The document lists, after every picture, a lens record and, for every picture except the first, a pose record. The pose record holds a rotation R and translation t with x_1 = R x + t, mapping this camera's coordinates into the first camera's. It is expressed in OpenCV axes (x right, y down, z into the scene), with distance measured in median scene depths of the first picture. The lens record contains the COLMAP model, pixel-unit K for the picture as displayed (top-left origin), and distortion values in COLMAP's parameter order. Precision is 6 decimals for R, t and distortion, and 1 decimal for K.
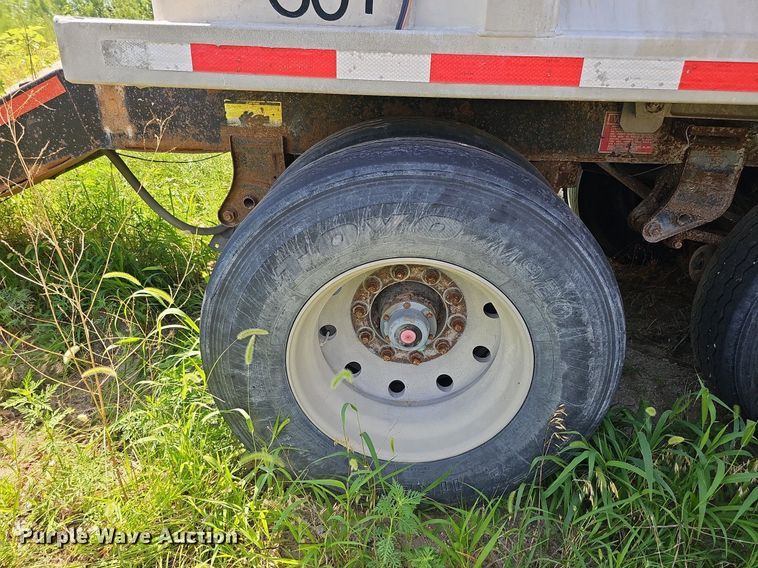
lens RADIAL K [[503.5, 0, 384.0], [0, 503.5, 281.5], [0, 0, 1]] dist [0.061673, -0.061112]
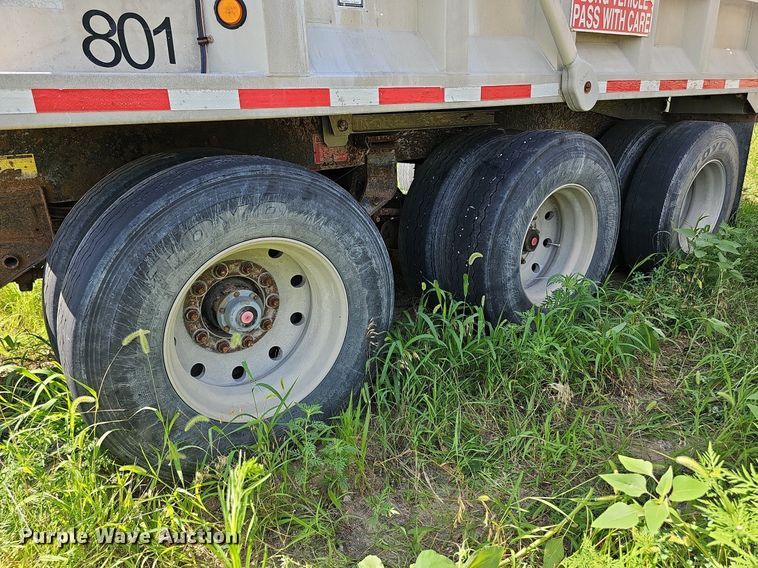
lens RADIAL K [[503.5, 0, 384.0], [0, 503.5, 281.5], [0, 0, 1]] dist [0.061673, -0.061112]
pose [[0.765534, -0.259447, 0.588766, -0.480896], [0.323078, 0.946367, -0.003049, 0.167283], [-0.556398, 0.192552, 0.808298, -0.232606]]
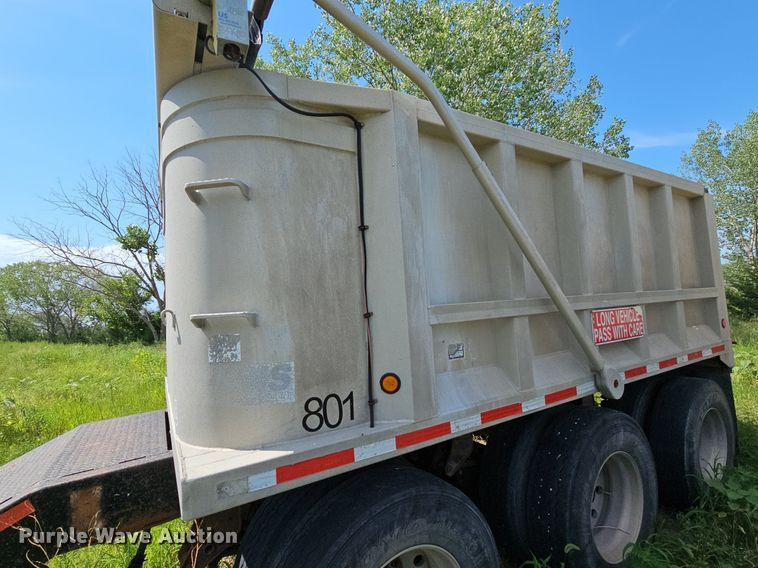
lens RADIAL K [[374.7, 0, 379.0], [0, 374.7, 284.0], [0, 0, 1]] dist [0.001013, -0.000055]
pose [[0.813325, -0.038705, 0.580521, -0.685777], [0.325380, 0.857418, -0.398700, -0.330239], [-0.482318, 0.513163, 0.709953, -0.304185]]
